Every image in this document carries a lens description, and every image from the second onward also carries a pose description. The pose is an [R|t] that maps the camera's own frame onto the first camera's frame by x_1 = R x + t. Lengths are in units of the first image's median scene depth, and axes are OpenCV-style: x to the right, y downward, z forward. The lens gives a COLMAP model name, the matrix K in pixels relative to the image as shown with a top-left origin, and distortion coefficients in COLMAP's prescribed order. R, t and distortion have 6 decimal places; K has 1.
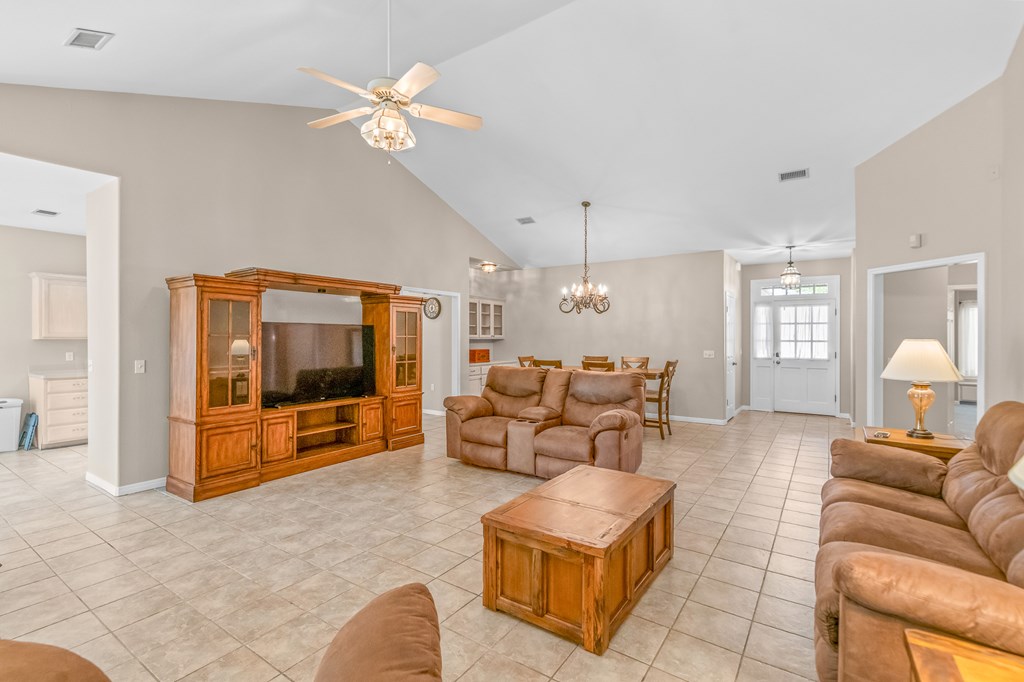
lens RADIAL K [[467.7, 0, 496.4], [0, 467.7, 336.9], [0, 0, 1]] dist [0.004420, 0.000877]
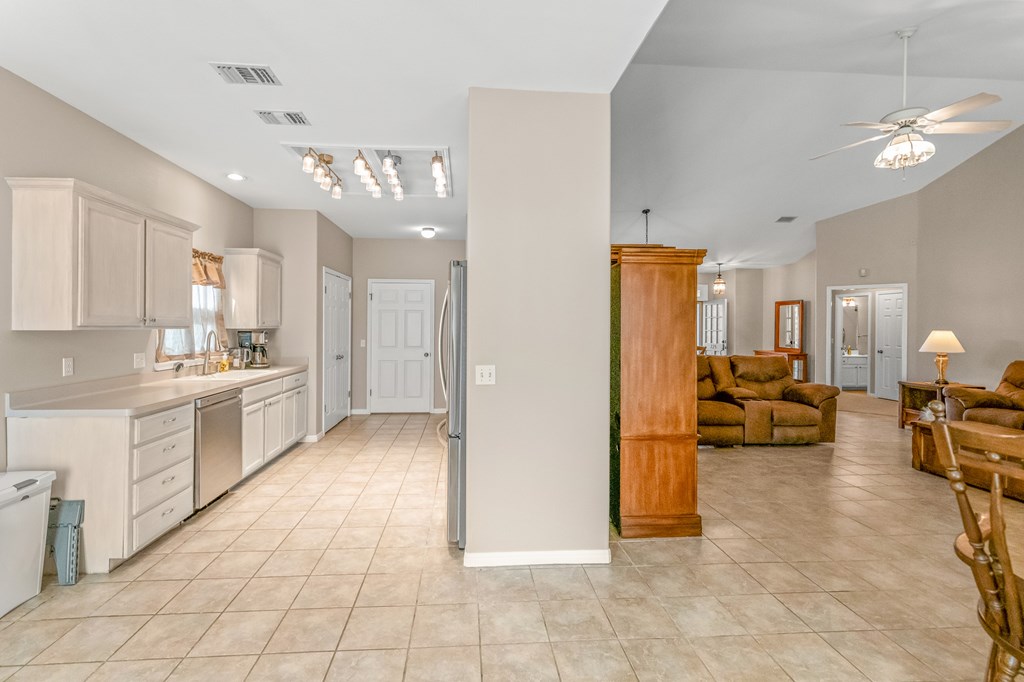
lens RADIAL K [[464.7, 0, 496.9], [0, 464.7, 324.5], [0, 0, 1]] dist [0.002113, -0.000233]
pose [[0.775080, 0.005566, 0.631839, -1.218320], [-0.006511, 0.999978, -0.000822, -0.003986], [-0.631830, -0.003477, 0.775100, 0.519899]]
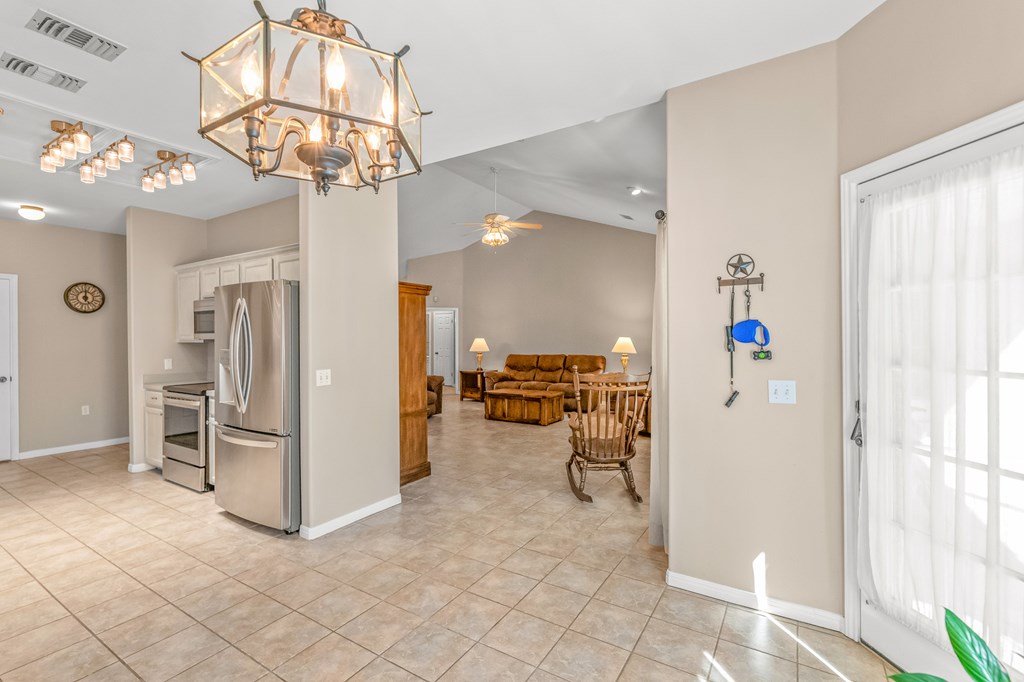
lens RADIAL K [[461.8, 0, 504.4], [0, 461.8, 337.6], [0, 0, 1]] dist [-0.000740, 0.000064]
pose [[-0.047297, -0.002817, 0.998877, -1.584491], [0.000981, 0.999995, 0.002867, -0.004251], [-0.998880, 0.001116, -0.047294, 0.741700]]
